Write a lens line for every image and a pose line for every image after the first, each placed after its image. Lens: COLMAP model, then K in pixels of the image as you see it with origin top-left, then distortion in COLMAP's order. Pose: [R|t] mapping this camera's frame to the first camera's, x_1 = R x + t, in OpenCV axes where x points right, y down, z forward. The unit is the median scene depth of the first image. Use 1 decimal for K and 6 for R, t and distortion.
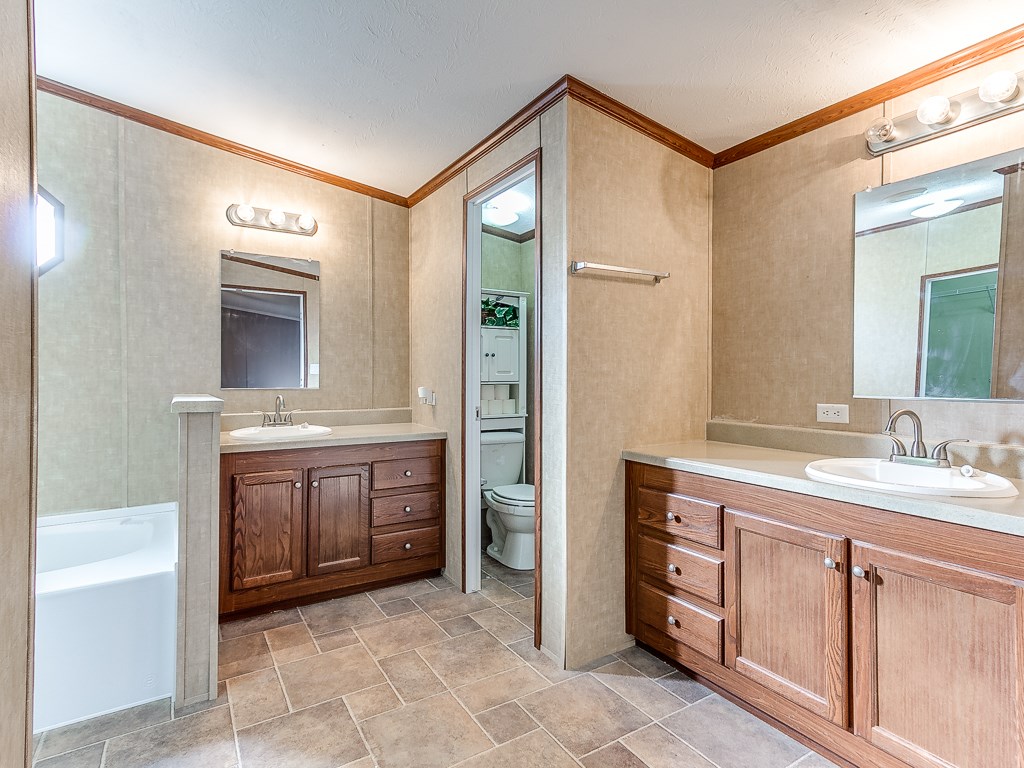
lens RADIAL K [[523.8, 0, 510.3], [0, 523.8, 381.1], [0, 0, 1]] dist [0.031457, -0.002579]
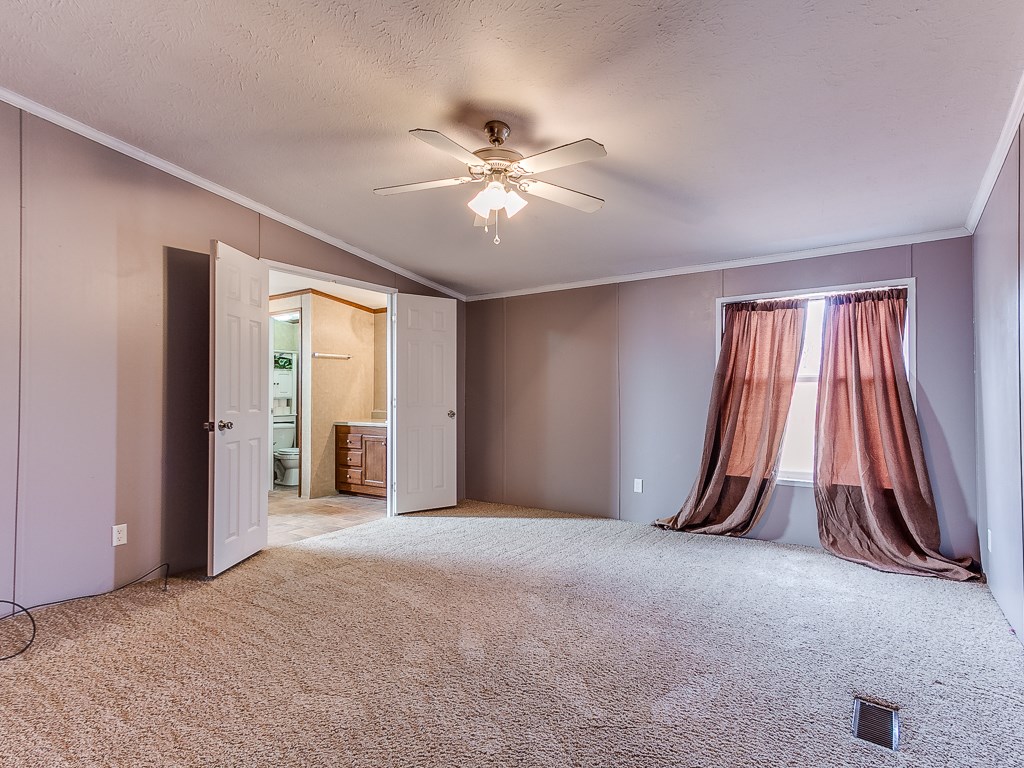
lens RADIAL K [[523.8, 0, 502.8], [0, 523.8, 388.6], [0, 0, 1]] dist [0.031457, -0.002579]
pose [[0.922167, 0.002520, 0.386783, -0.027472], [0.007112, 0.999699, -0.023470, 0.029284], [-0.386725, 0.024394, 0.921872, -1.612360]]
